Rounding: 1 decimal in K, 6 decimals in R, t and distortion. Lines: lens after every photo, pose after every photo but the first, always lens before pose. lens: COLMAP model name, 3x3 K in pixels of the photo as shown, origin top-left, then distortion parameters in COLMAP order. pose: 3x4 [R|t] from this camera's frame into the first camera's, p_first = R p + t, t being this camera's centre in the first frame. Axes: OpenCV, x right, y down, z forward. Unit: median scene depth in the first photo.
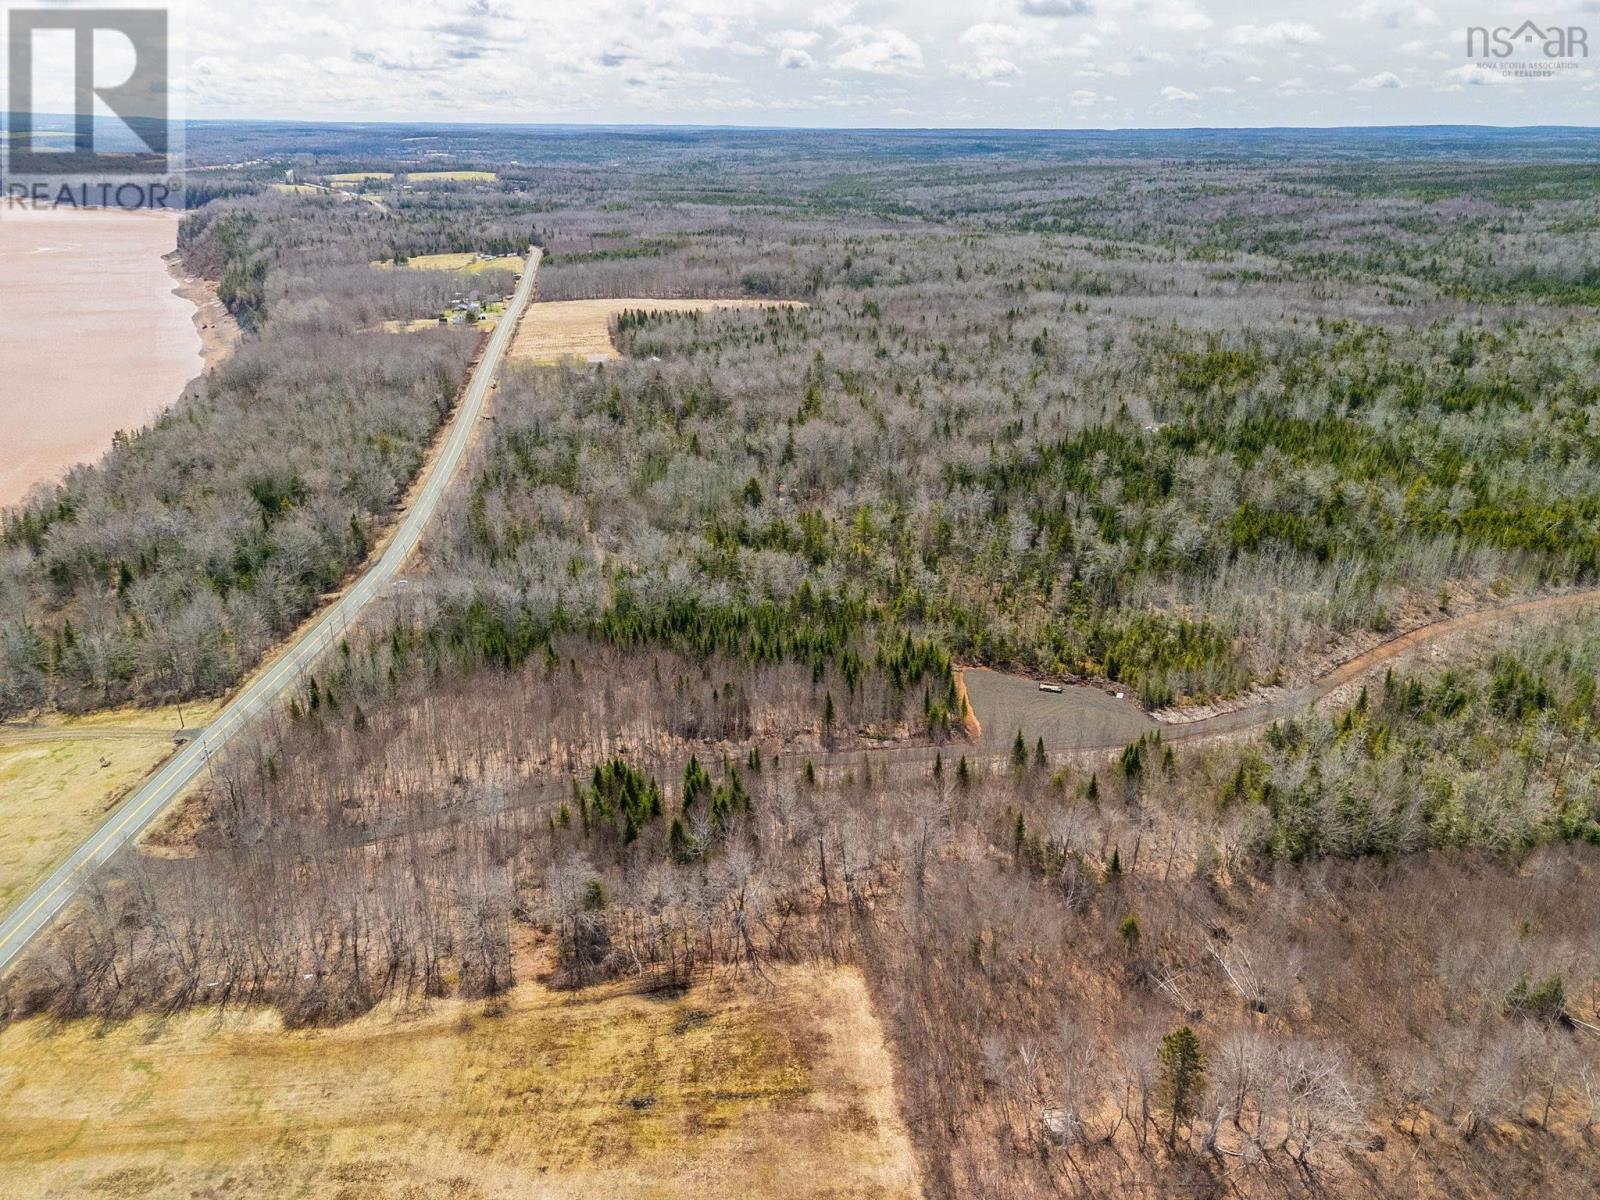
lens RADIAL K [[1173.8, 0, 802.9], [0, 1173.8, 601.6], [0, 0, 1]] dist [0.066090, -0.045122]
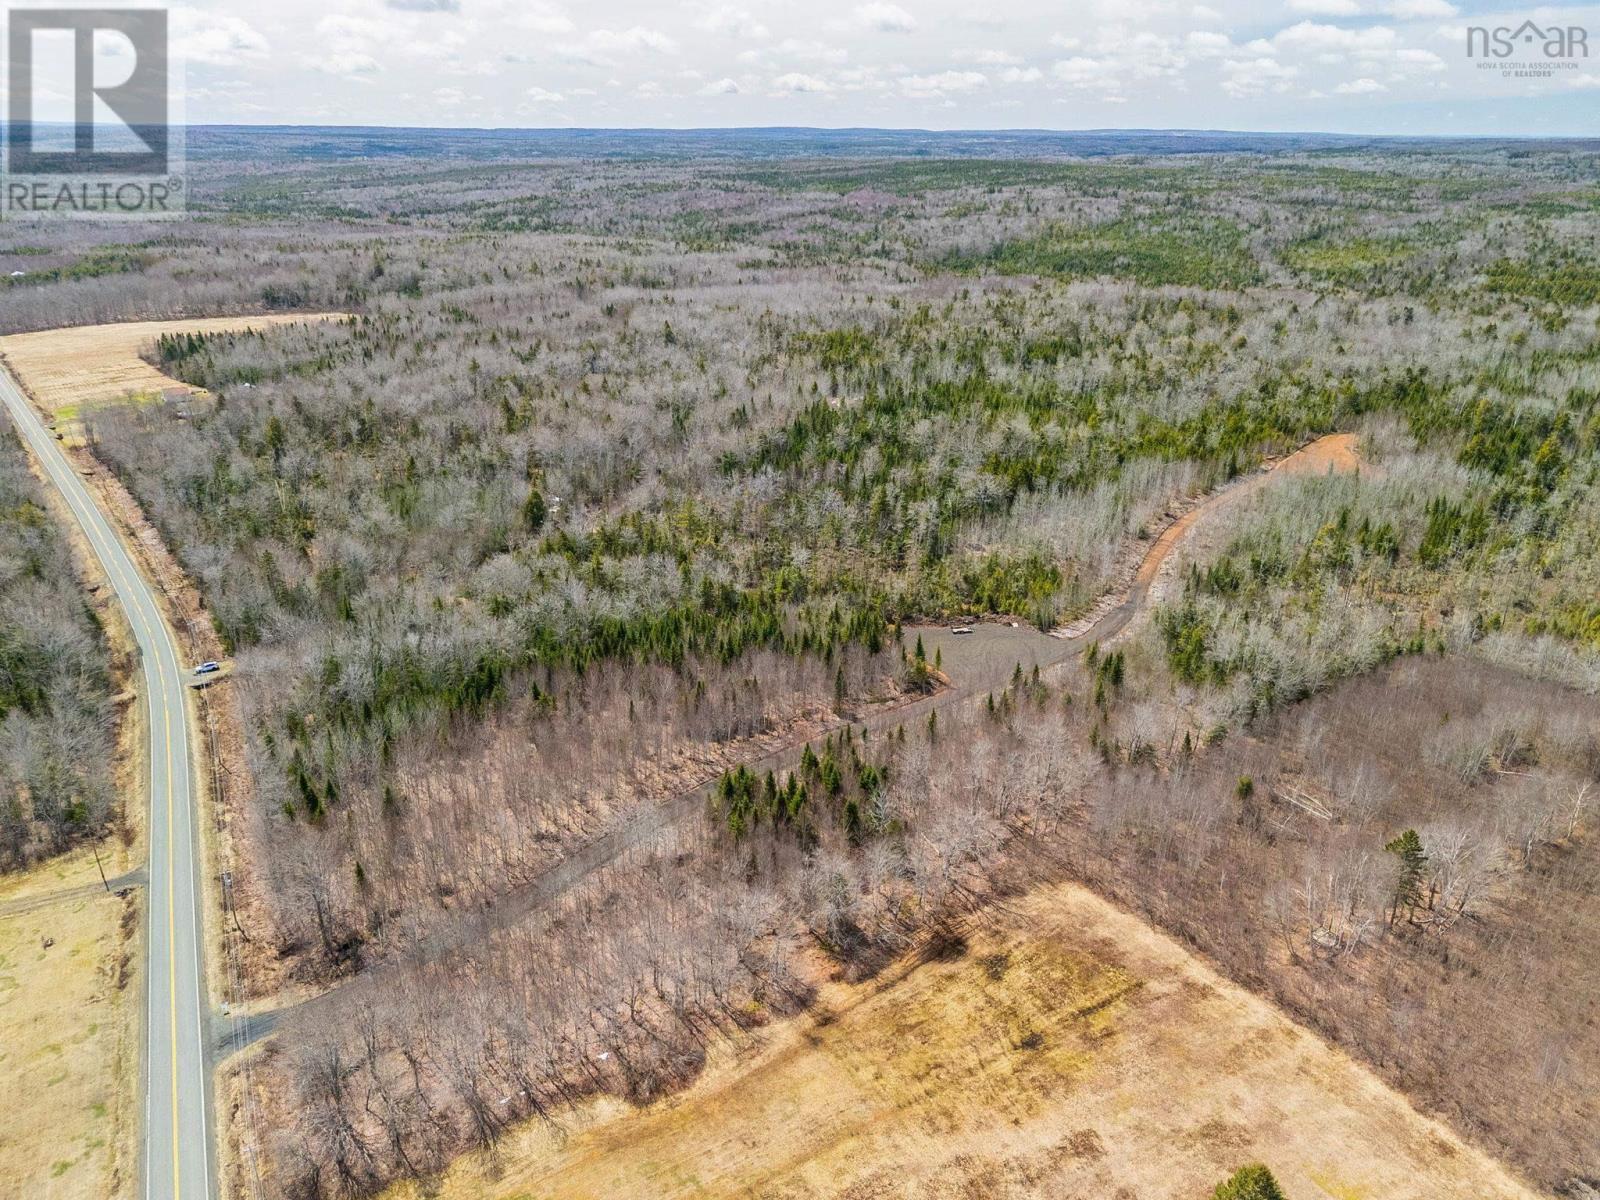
lens RADIAL K [[1173.8, 0, 802.9], [0, 1173.8, 601.6], [0, 0, 1]] dist [0.066090, -0.045122]
pose [[0.886415, -0.177661, 0.427439, -0.305370], [0.177377, 0.983295, 0.040856, -0.019731], [-0.427557, 0.039602, 0.903120, 0.048604]]
